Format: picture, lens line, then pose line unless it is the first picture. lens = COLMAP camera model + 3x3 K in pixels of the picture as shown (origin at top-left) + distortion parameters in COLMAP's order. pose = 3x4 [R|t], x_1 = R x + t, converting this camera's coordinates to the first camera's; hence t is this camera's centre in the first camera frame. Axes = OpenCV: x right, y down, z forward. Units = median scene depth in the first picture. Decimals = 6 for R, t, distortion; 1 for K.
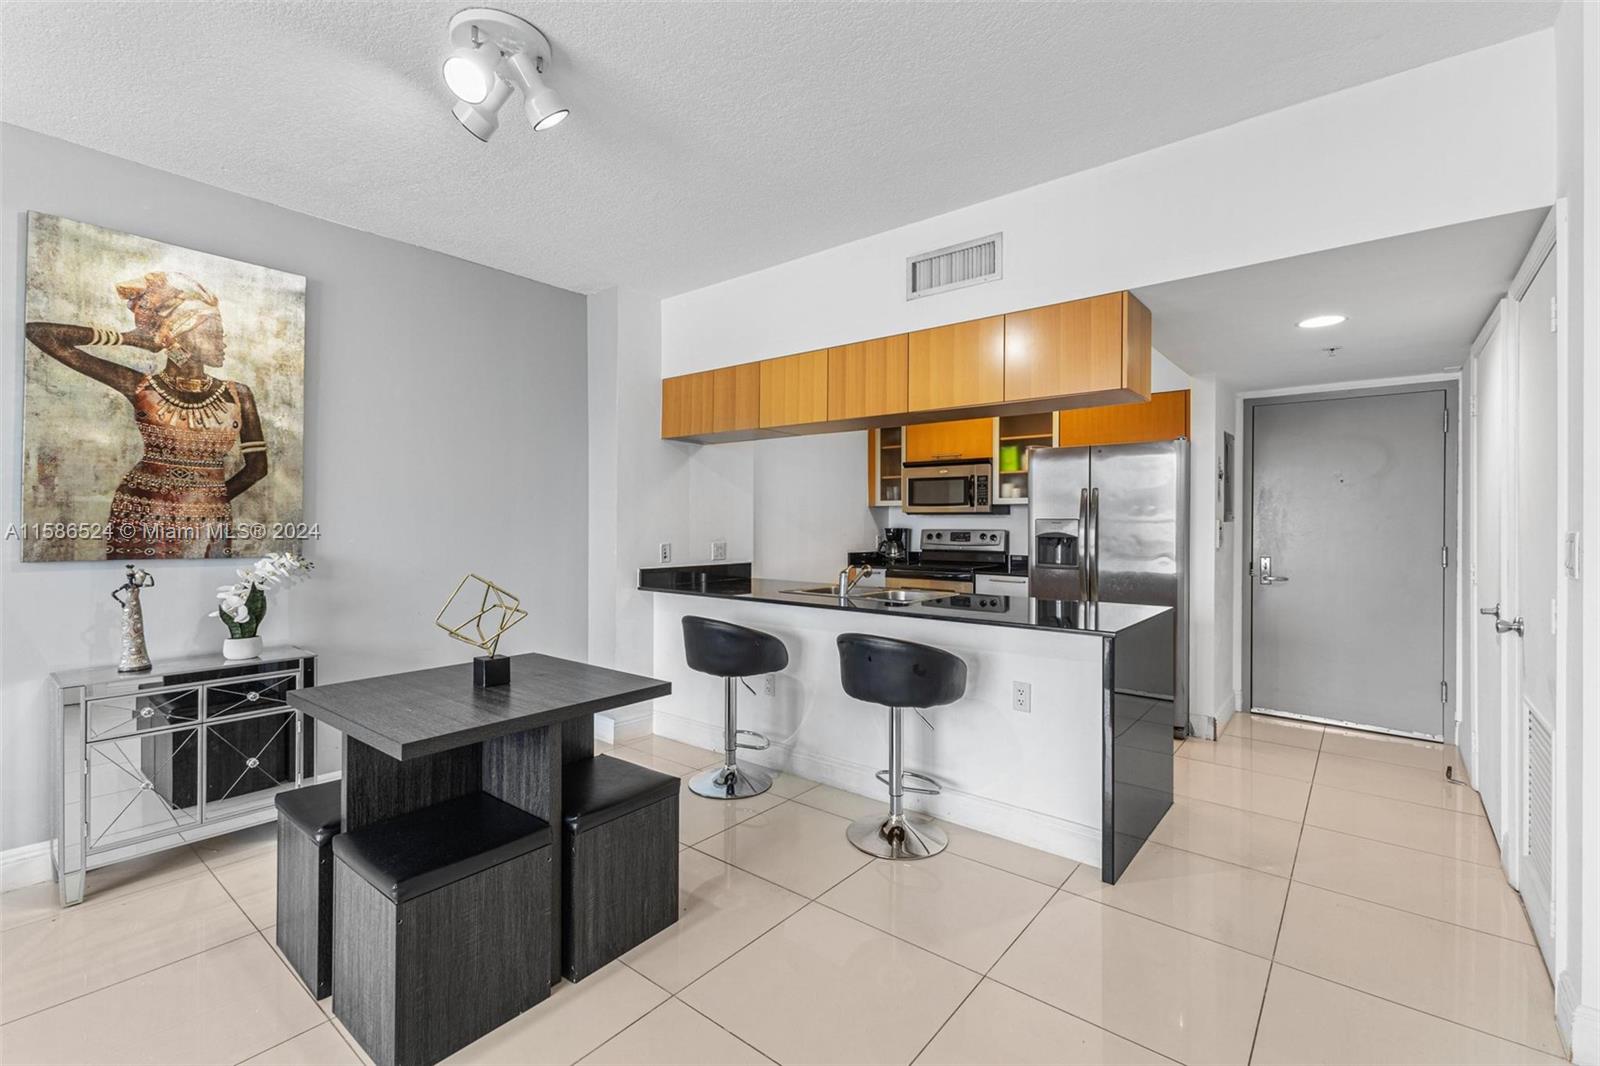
lens RADIAL K [[689.7, 0, 803.2], [0, 689.7, 526.1], [0, 0, 1]] dist [0.002523, -0.001608]
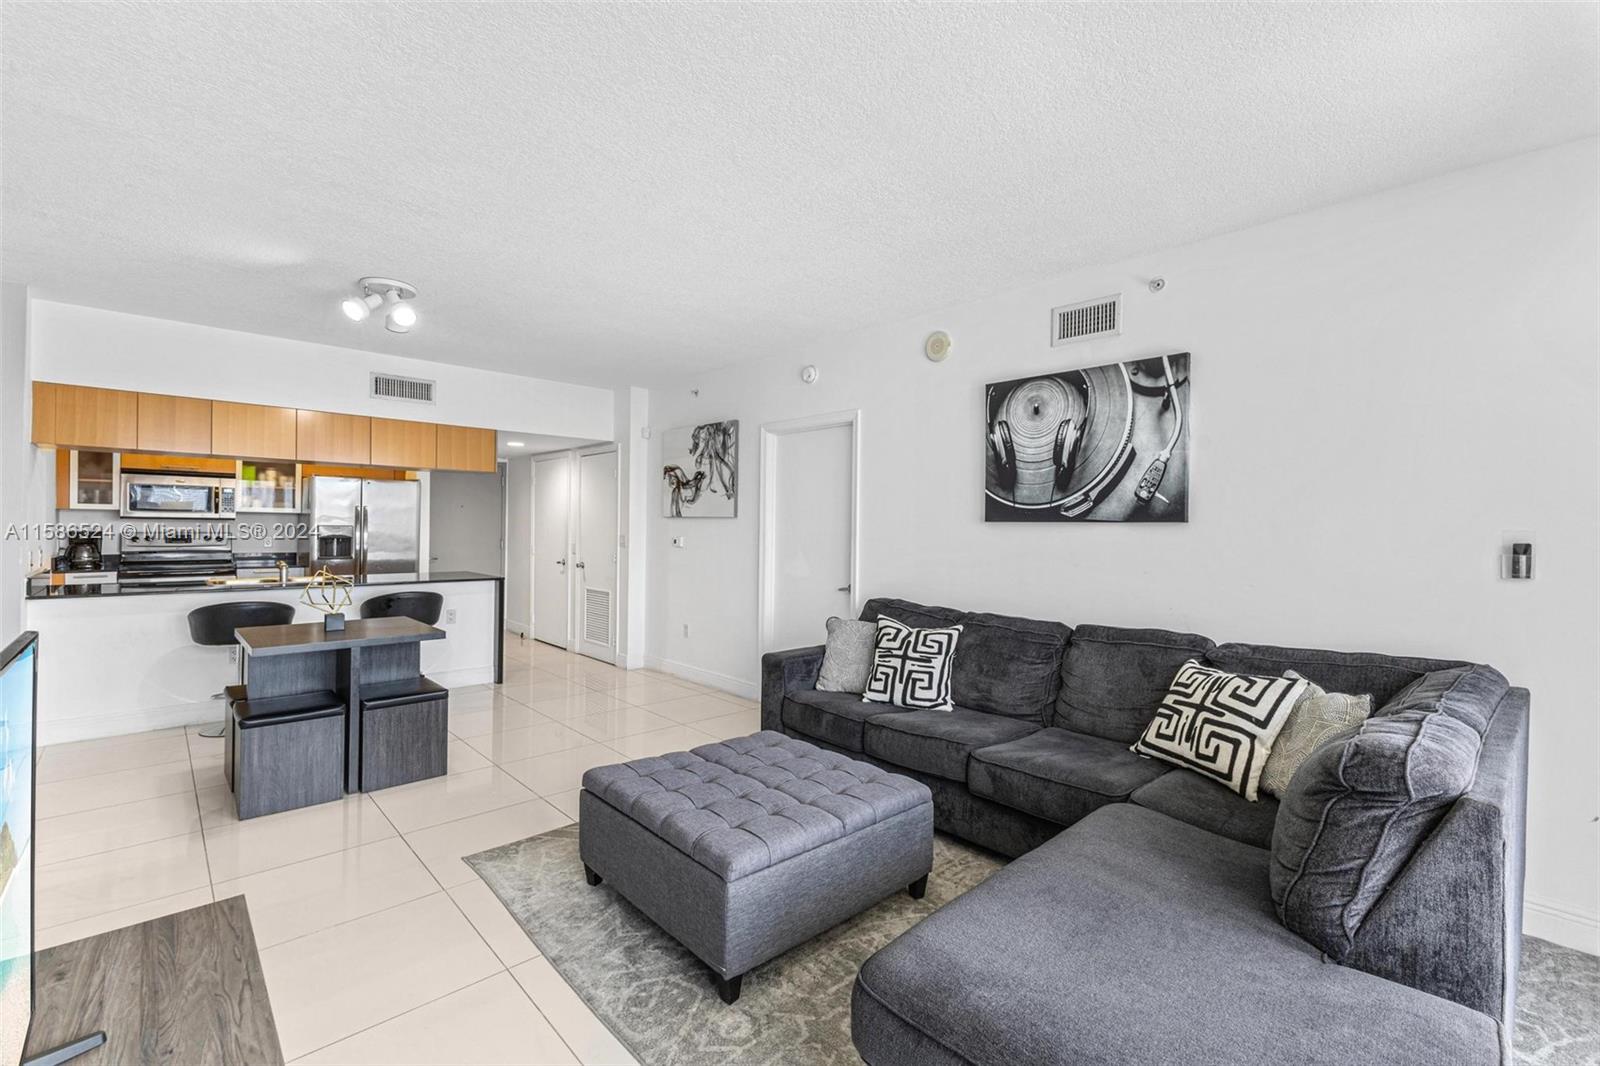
lens RADIAL K [[689.7, 0, 786.4], [0, 689.7, 528.4], [0, 0, 1]] dist [0.002523, -0.001608]
pose [[0.146710, -0.002489, 0.989176, -0.989110], [-0.008185, 0.999960, 0.003730, -0.018180], [-0.989146, -0.008644, 0.146684, -0.177324]]
